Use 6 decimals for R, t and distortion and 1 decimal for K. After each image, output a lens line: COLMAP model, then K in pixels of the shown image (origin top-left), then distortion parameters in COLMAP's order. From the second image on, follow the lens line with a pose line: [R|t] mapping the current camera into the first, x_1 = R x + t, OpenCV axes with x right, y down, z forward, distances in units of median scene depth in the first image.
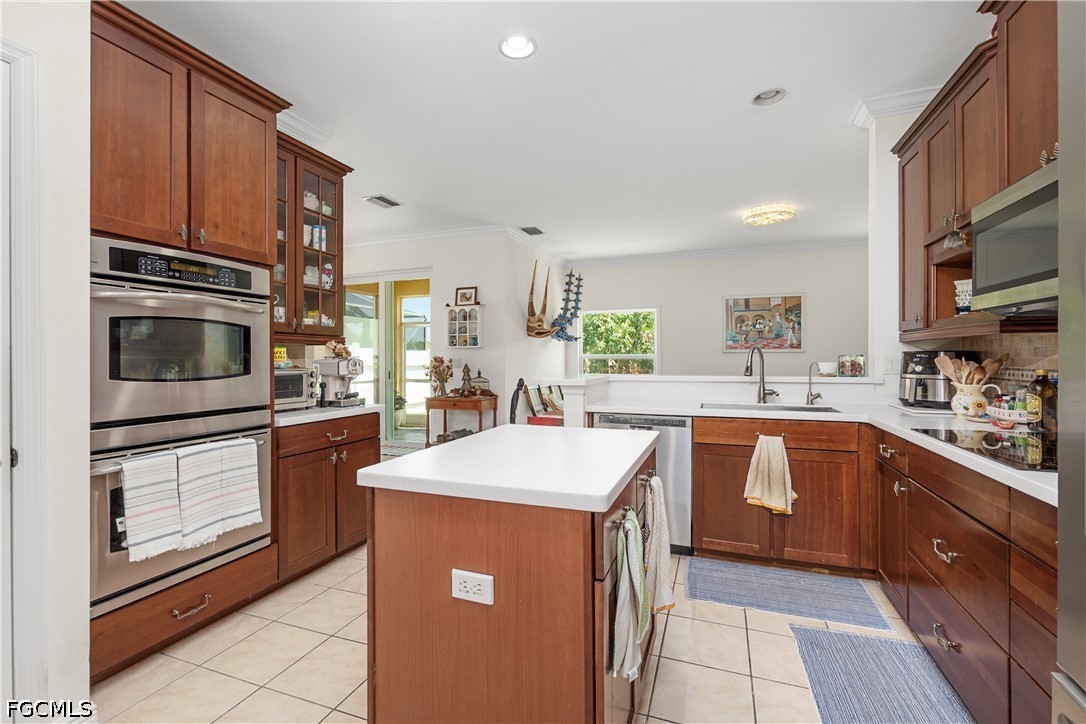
lens RADIAL K [[480.1, 0, 543.0], [0, 480.1, 362.0], [0, 0, 1]] dist [0.011551, -0.000185]
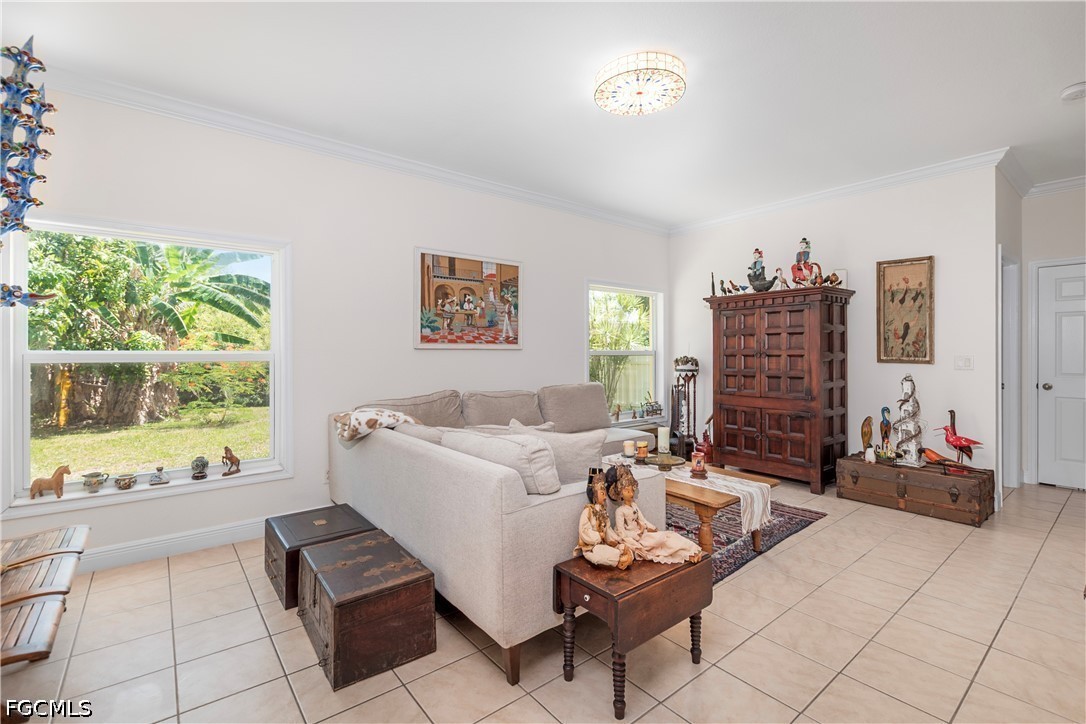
lens RADIAL K [[478.8, 0, 544.0], [0, 478.8, 351.3], [0, 0, 1]] dist [-0.000338, -0.000935]
pose [[0.511457, 0.004493, 0.859297, -0.022887], [0.005136, 0.999952, -0.008285, -0.011995], [-0.859294, 0.008651, 0.511409, 0.623428]]
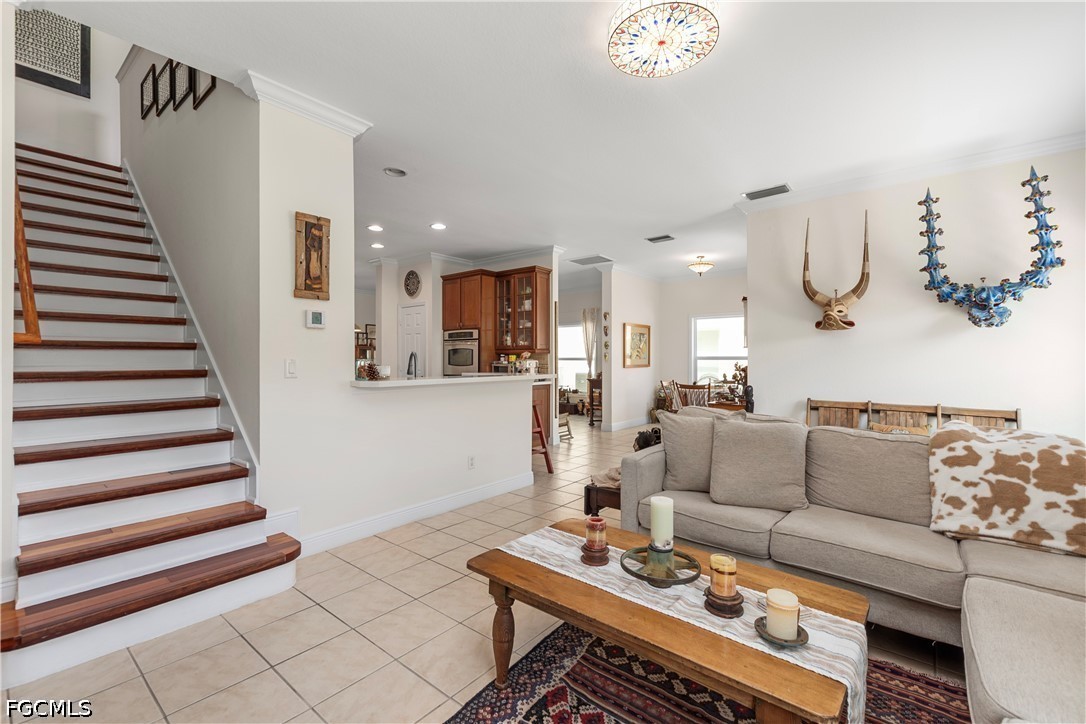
lens RADIAL K [[465.9, 0, 540.6], [0, 465.9, 359.1], [0, 0, 1]] dist [-0.000850, -0.000184]
pose [[-0.324248, 0.004660, -0.945960, 0.680688], [-0.005294, 0.999963, 0.006740, -0.011130], [0.945957, 0.007194, -0.324212, 0.781342]]
